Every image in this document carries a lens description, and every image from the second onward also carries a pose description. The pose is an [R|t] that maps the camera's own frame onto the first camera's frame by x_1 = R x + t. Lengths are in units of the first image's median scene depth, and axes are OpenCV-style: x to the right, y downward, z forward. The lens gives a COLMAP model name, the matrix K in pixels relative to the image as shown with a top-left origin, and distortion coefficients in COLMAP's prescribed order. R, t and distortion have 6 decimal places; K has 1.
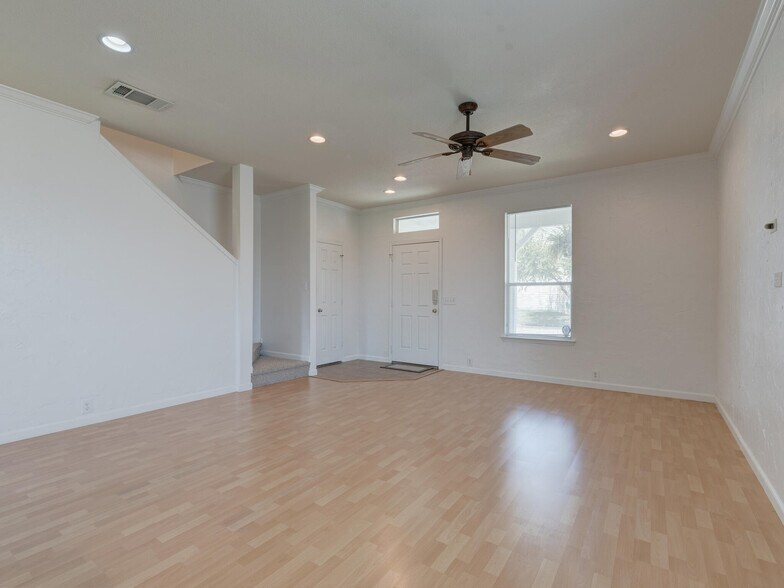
lens RADIAL K [[385.2, 0, 385.9], [0, 385.2, 295.2], [0, 0, 1]] dist [-0.005746, -0.002138]
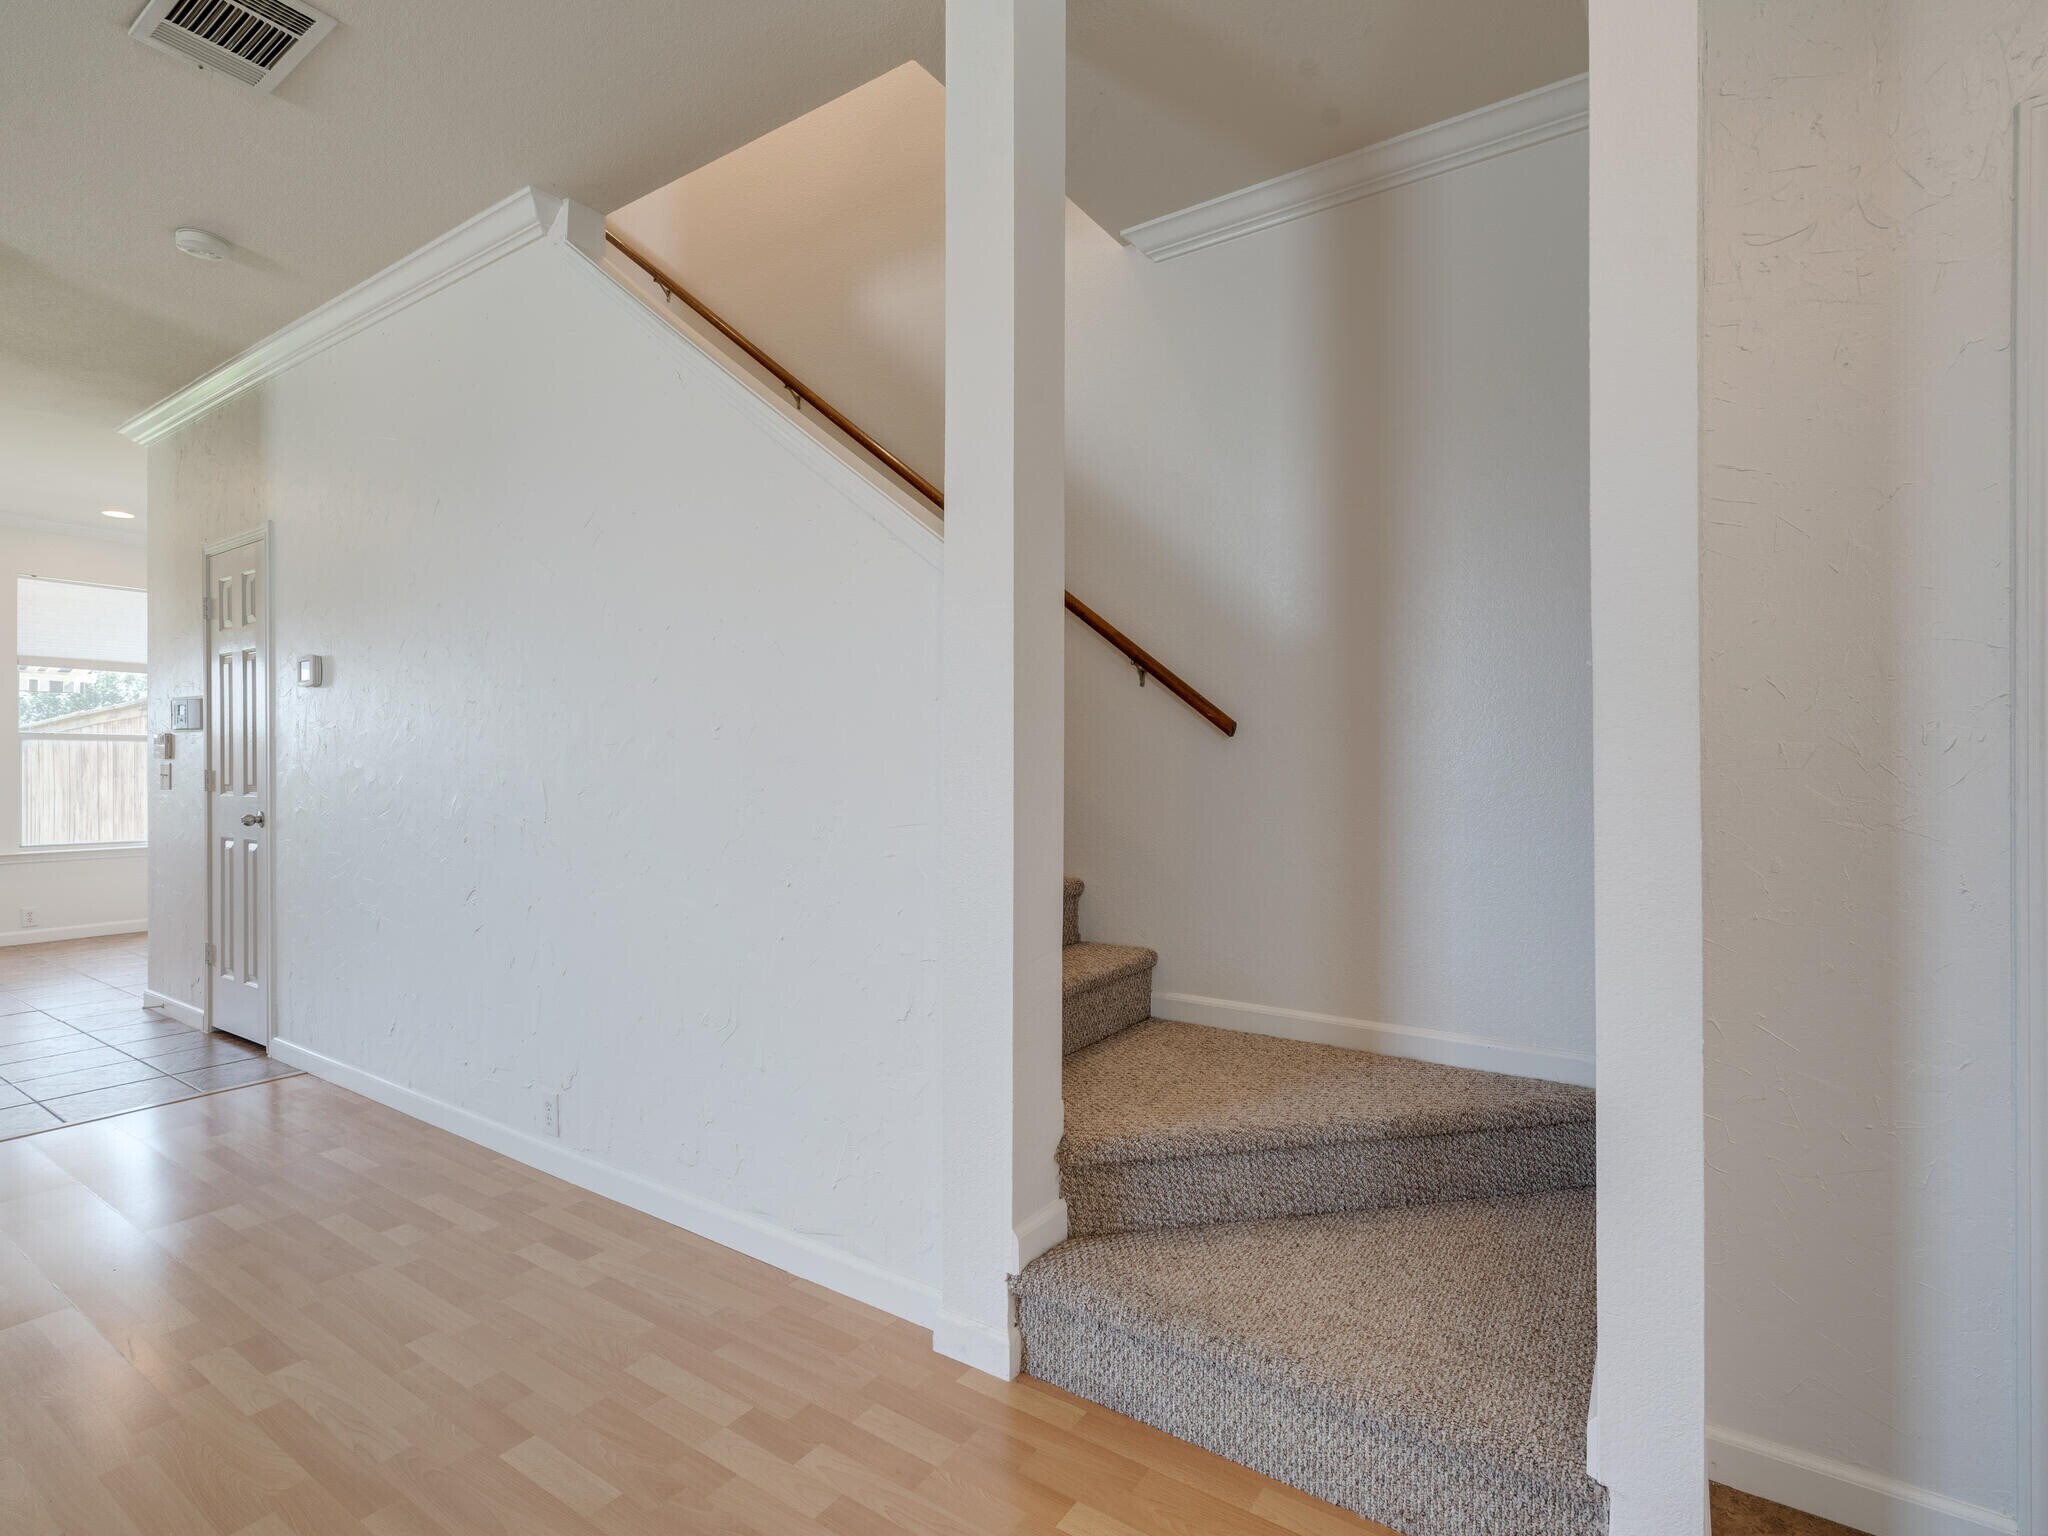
lens RADIAL K [[1006.2, 0, 1008.1], [0, 1006.2, 771.1], [0, 0, 1]] dist [-0.005746, -0.002138]
pose [[0.019059, 0.003047, -0.999814, 0.067160], [0.014981, 0.999882, 0.003333, 0.004739], [0.999706, -0.015042, 0.019011, 1.367476]]
